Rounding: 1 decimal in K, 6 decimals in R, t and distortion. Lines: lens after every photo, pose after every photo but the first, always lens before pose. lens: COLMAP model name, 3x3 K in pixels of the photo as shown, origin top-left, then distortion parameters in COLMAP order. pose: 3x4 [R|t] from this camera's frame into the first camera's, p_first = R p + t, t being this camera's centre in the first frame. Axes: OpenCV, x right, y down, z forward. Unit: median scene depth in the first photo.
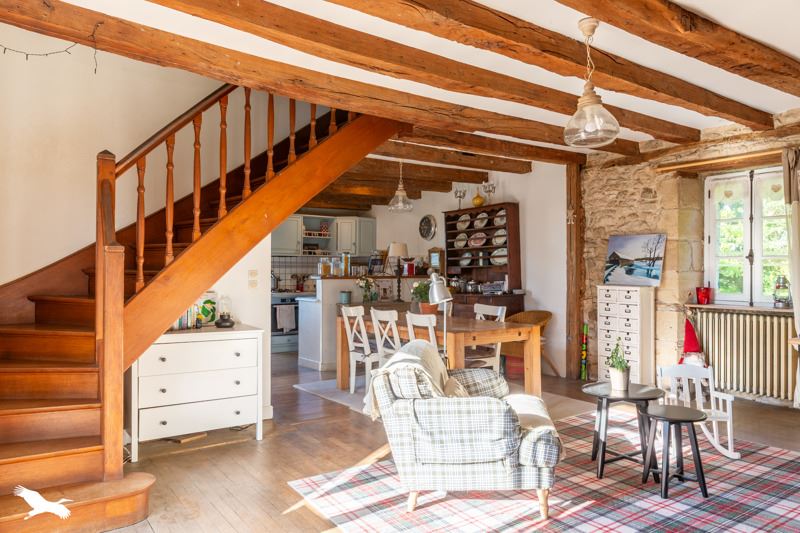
lens RADIAL K [[544.9, 0, 398.4], [0, 544.9, 264.8], [0, 0, 1]] dist [0.013836, 0.003090]
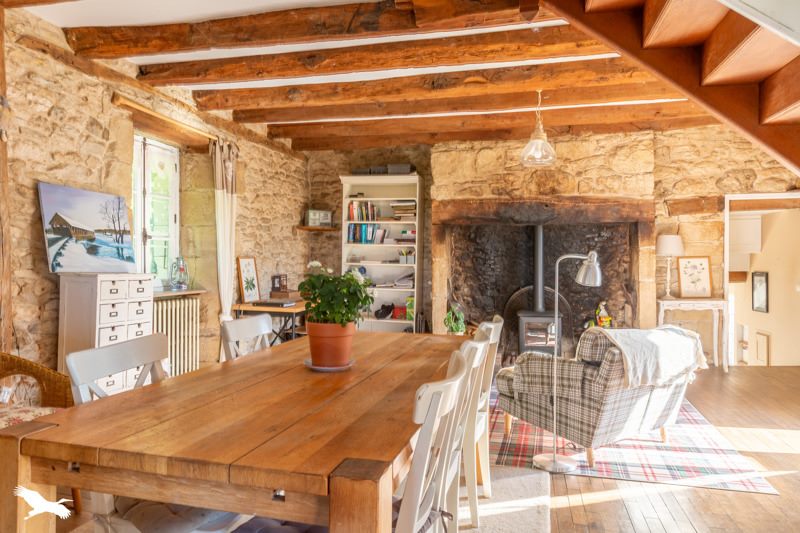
lens RADIAL K [[544.9, 0, 398.9], [0, 544.9, 267.5], [0, 0, 1]] dist [0.013836, 0.003090]
pose [[-0.665364, -0.007339, 0.746483, -0.260359], [-0.008890, 0.999959, 0.001907, 0.028177], [-0.746466, -0.005367, -0.665402, 1.177791]]
